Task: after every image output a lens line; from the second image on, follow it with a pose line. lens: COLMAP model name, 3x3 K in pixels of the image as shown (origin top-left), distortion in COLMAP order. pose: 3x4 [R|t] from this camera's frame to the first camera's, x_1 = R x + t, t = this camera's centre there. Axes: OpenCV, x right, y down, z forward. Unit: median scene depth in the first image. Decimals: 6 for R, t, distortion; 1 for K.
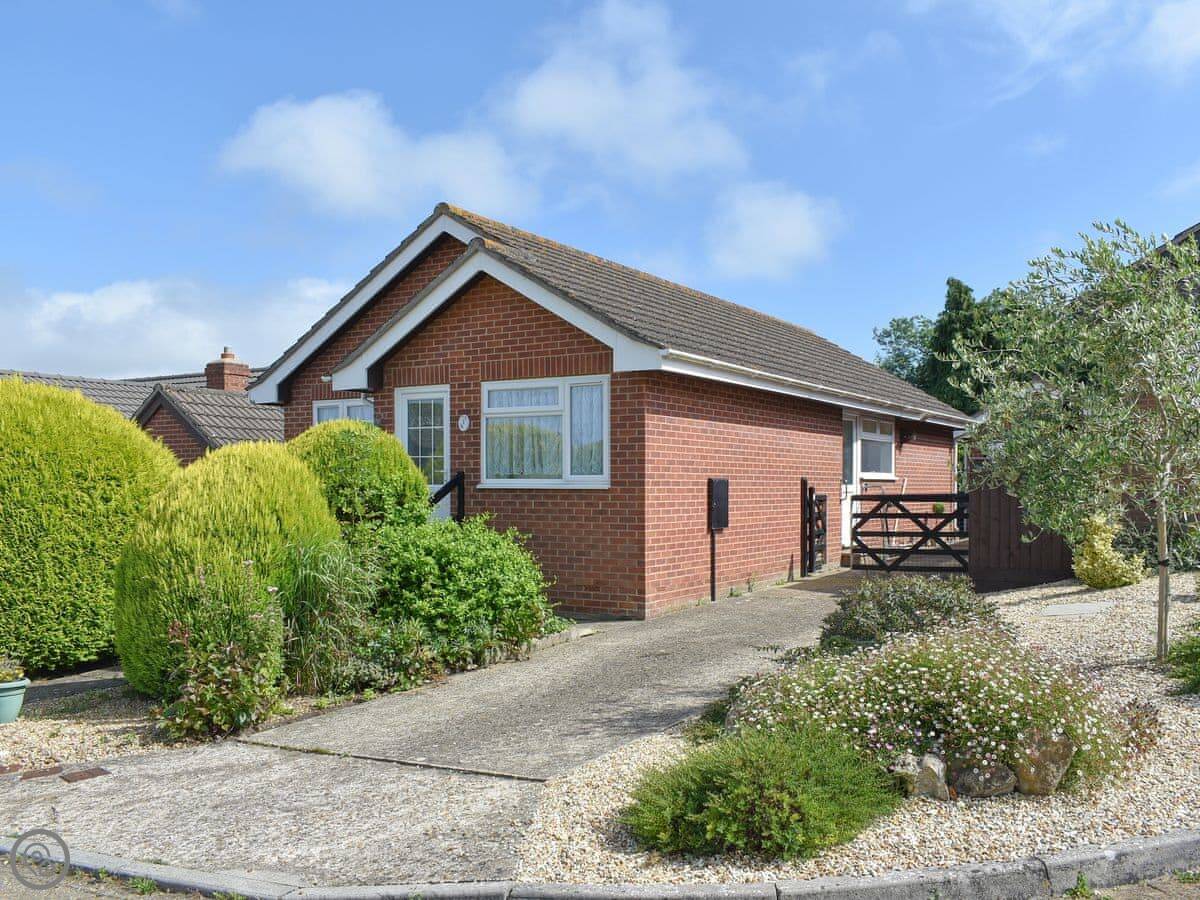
lens RADIAL K [[1151.4, 0, 600.0], [0, 1151.4, 450.0], [0, 0, 1]] dist [-0.099833, 0.009294]
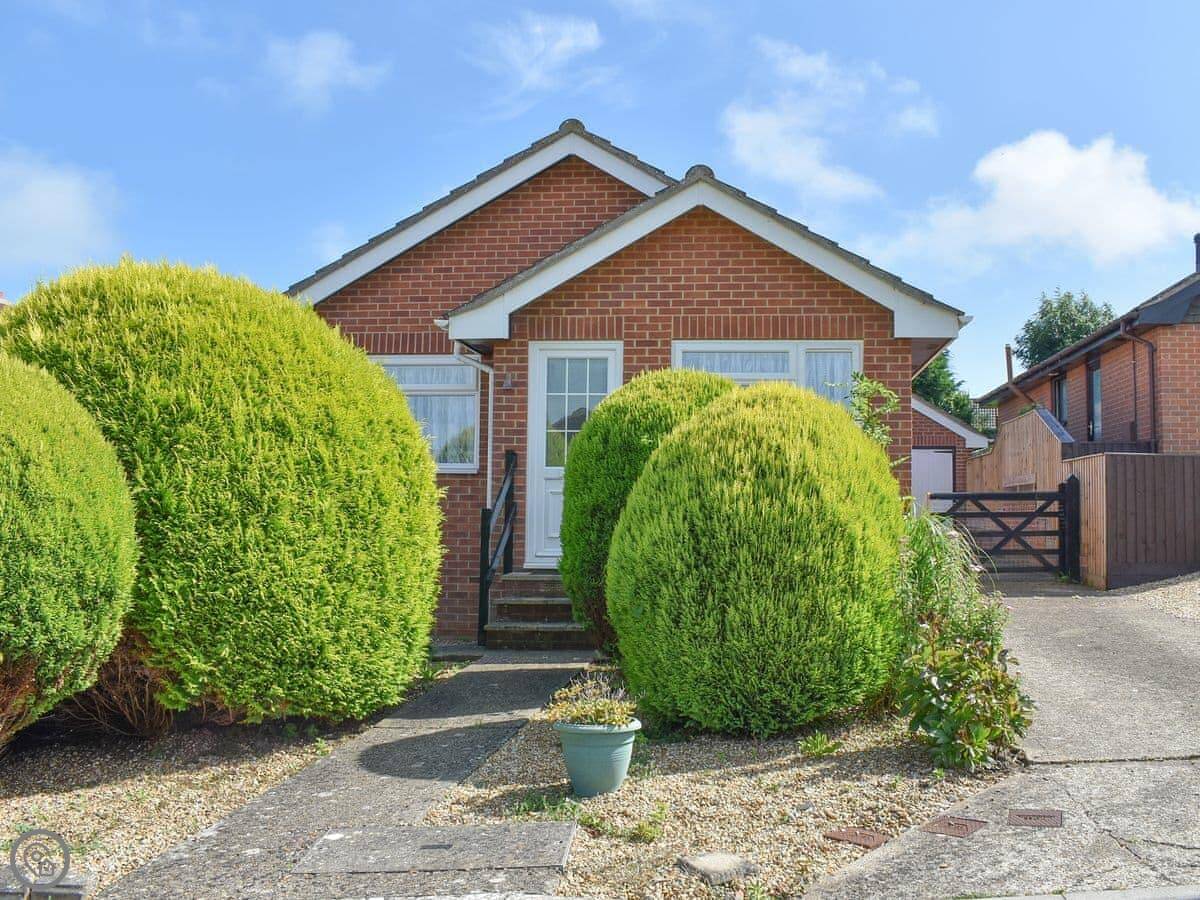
lens RADIAL K [[1254.3, 0, 600.0], [0, 1254.3, 450.0], [0, 0, 1]] dist [-0.129029, 0.000711]
pose [[0.890980, 0.036926, 0.452539, -0.535136], [-0.025063, 0.999168, -0.032185, 0.047387], [-0.453351, 0.017335, 0.891163, 0.225549]]
